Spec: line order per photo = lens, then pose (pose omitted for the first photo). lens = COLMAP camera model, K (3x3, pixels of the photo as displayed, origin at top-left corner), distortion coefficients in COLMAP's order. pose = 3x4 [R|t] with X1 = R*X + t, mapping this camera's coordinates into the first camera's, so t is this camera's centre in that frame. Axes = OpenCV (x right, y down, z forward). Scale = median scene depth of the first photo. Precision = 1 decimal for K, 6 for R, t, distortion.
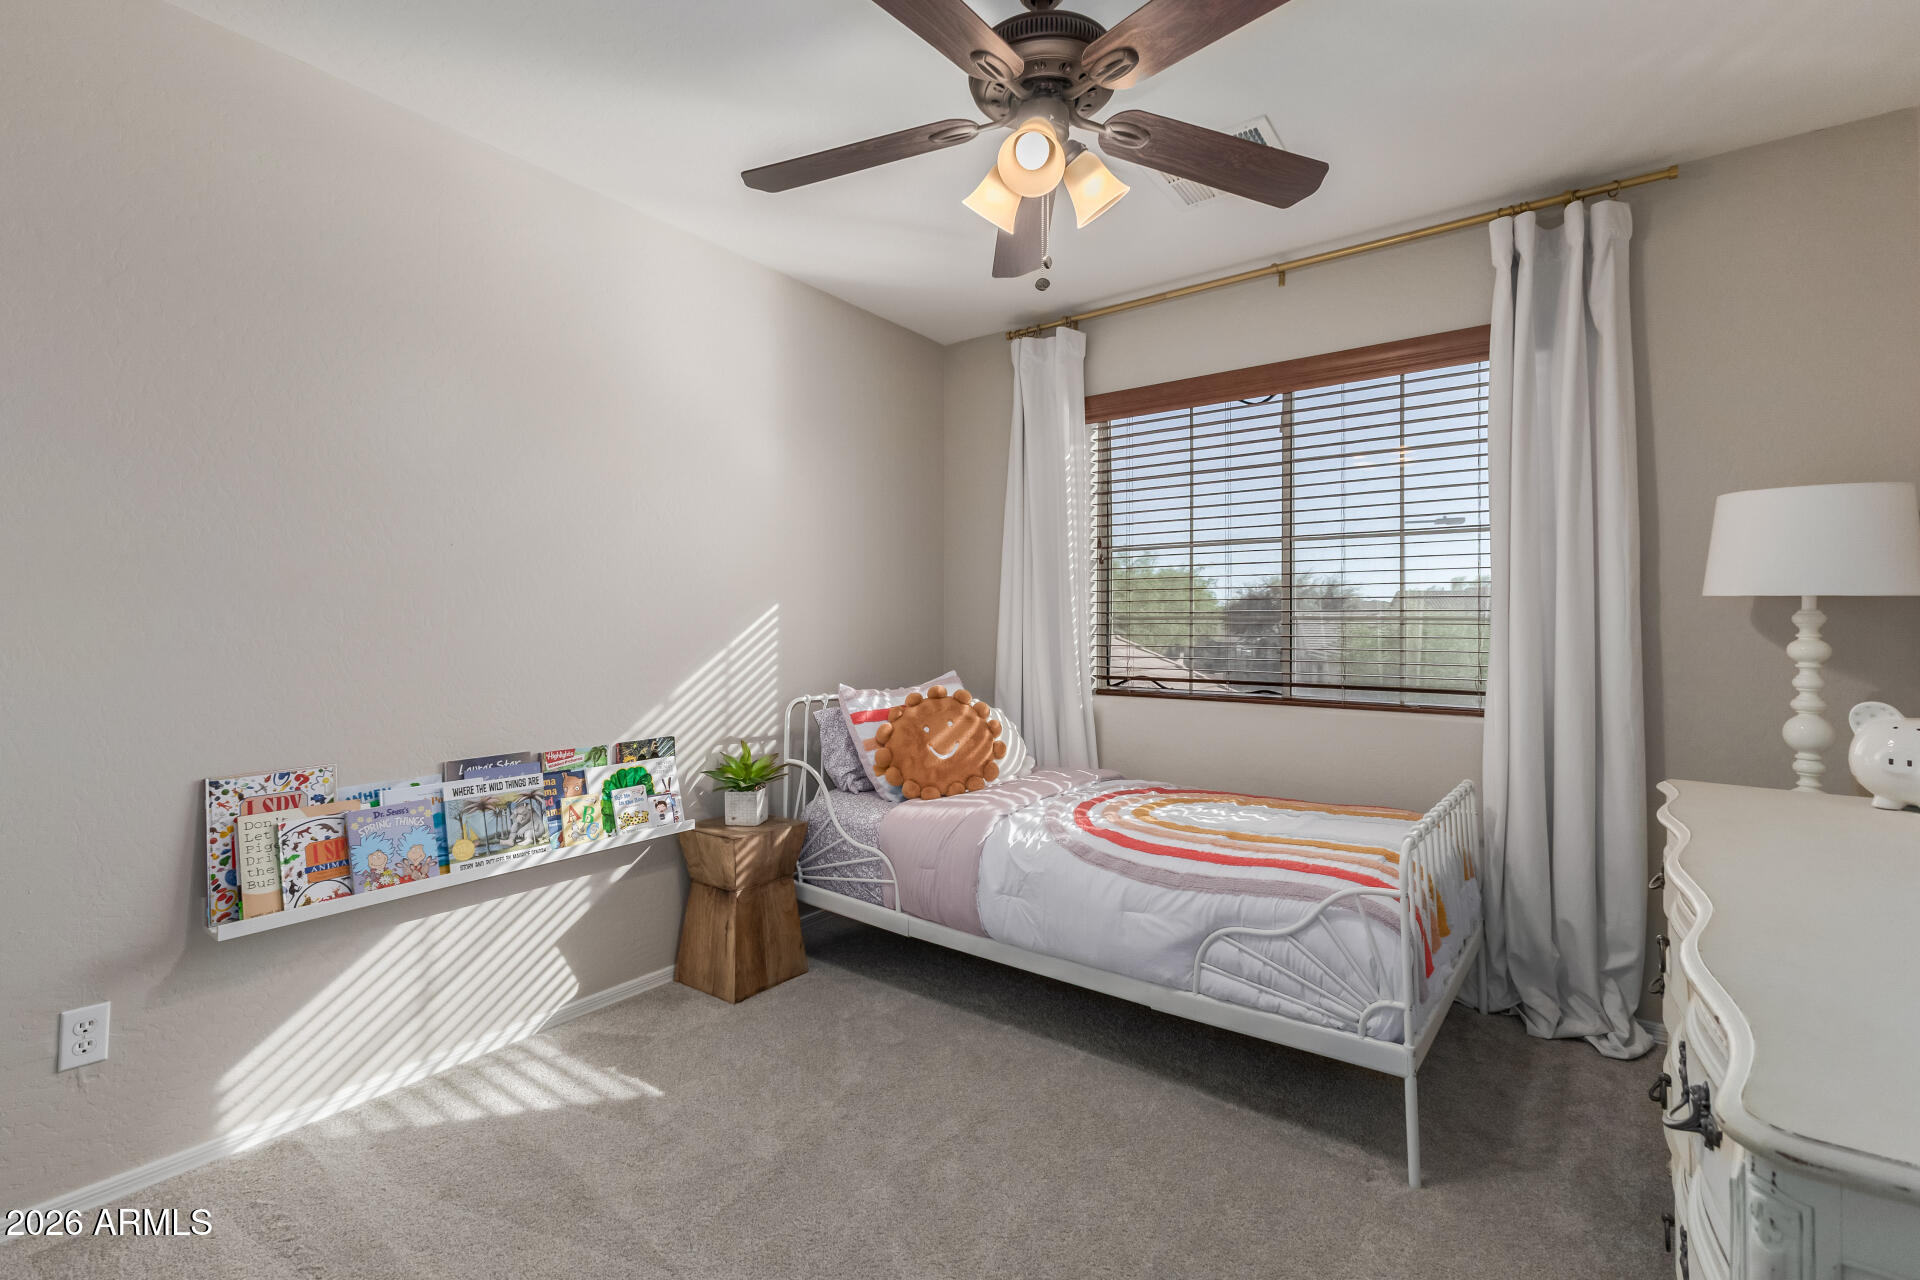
lens RADIAL K [[833.4, 0, 958.0], [0, 833.4, 629.5], [0, 0, 1]] dist [0.007339, -0.000566]
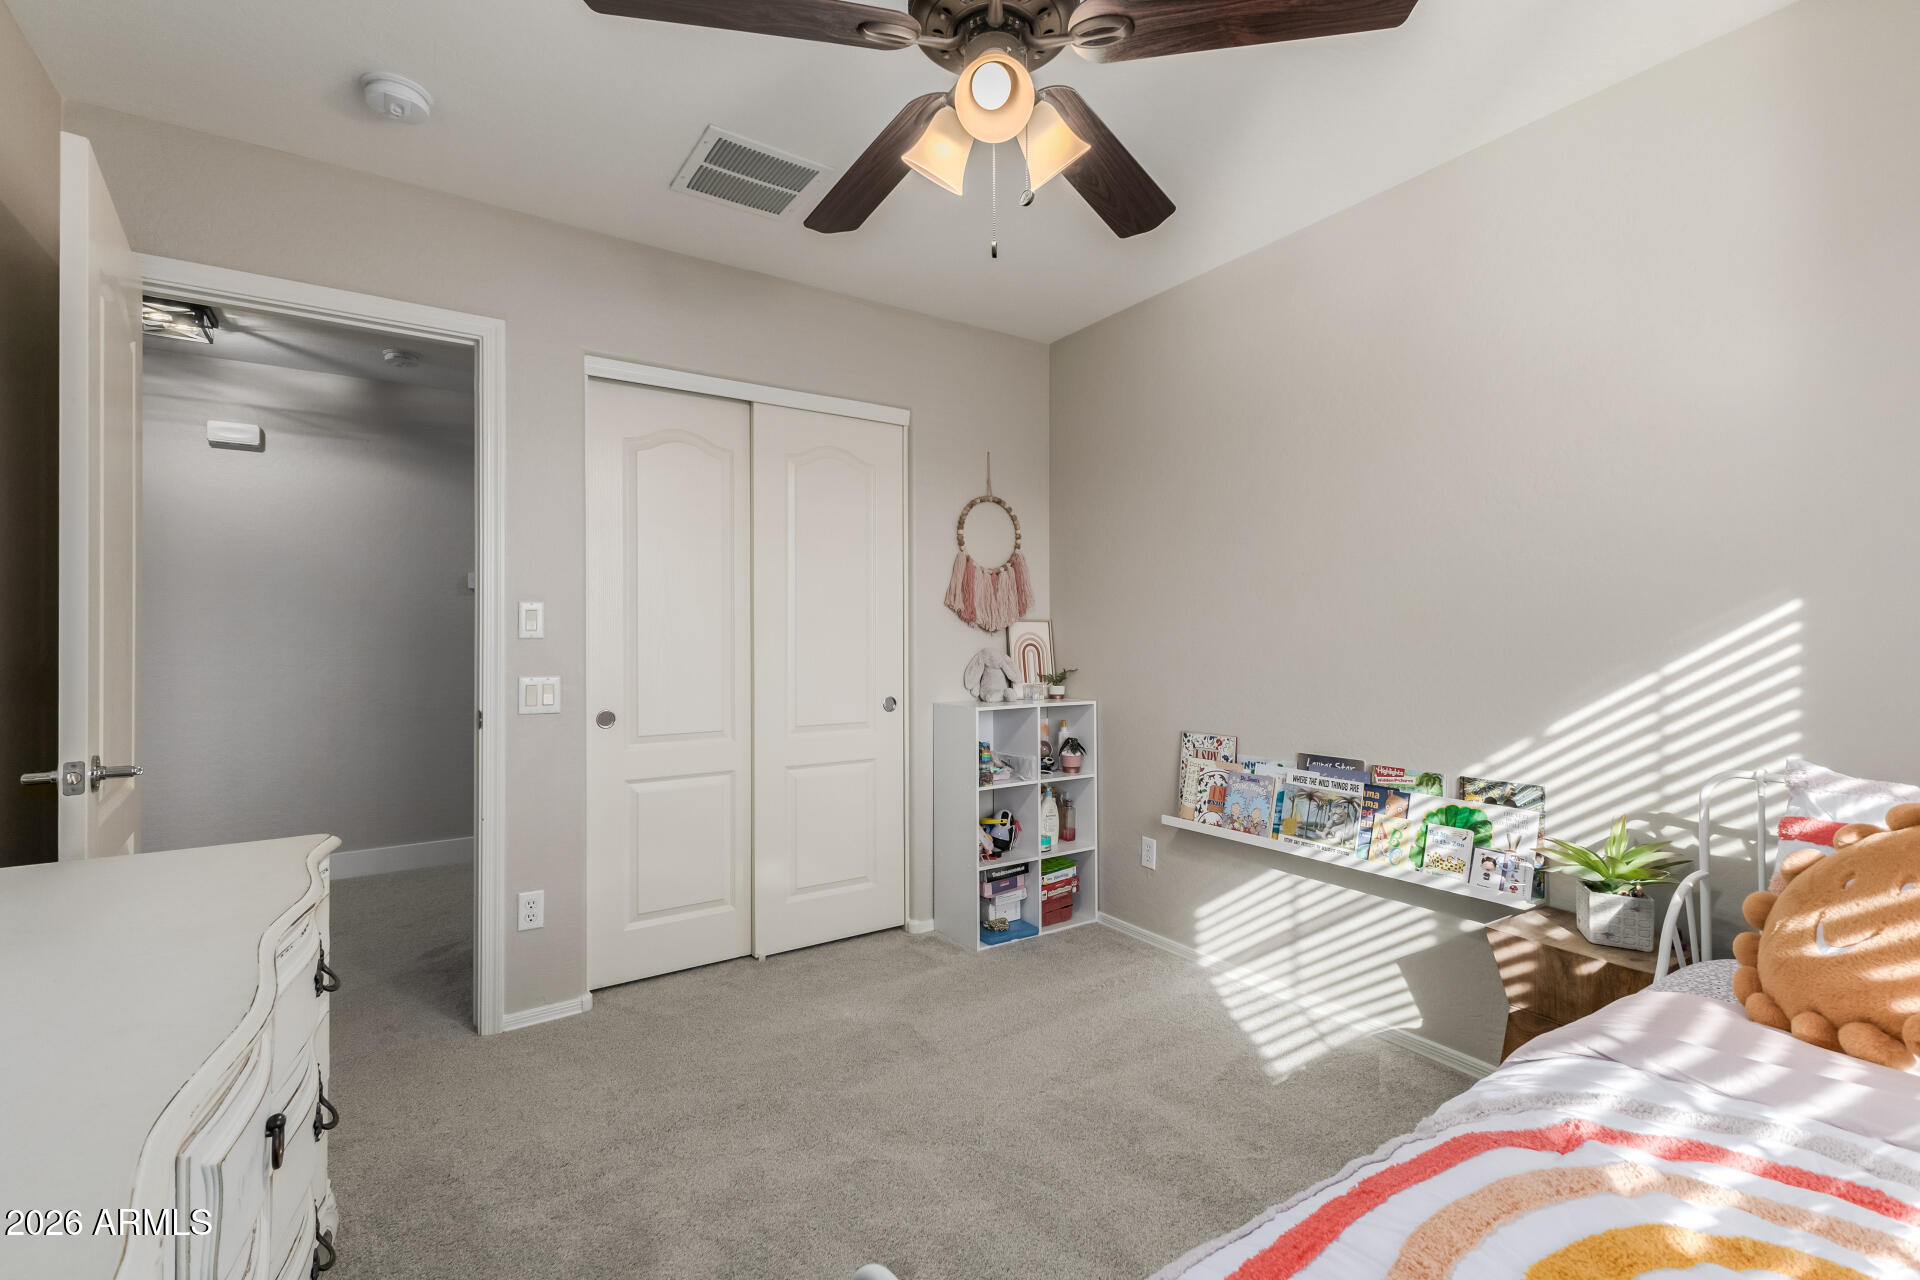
lens RADIAL K [[833.4, 0, 958.0], [0, 833.4, 629.5], [0, 0, 1]] dist [0.007339, -0.000566]
pose [[-0.355437, -0.005637, -0.934683, 0.664455], [0.007307, 0.999935, -0.008809, -0.014071], [0.934672, -0.009961, -0.355372, 0.911713]]
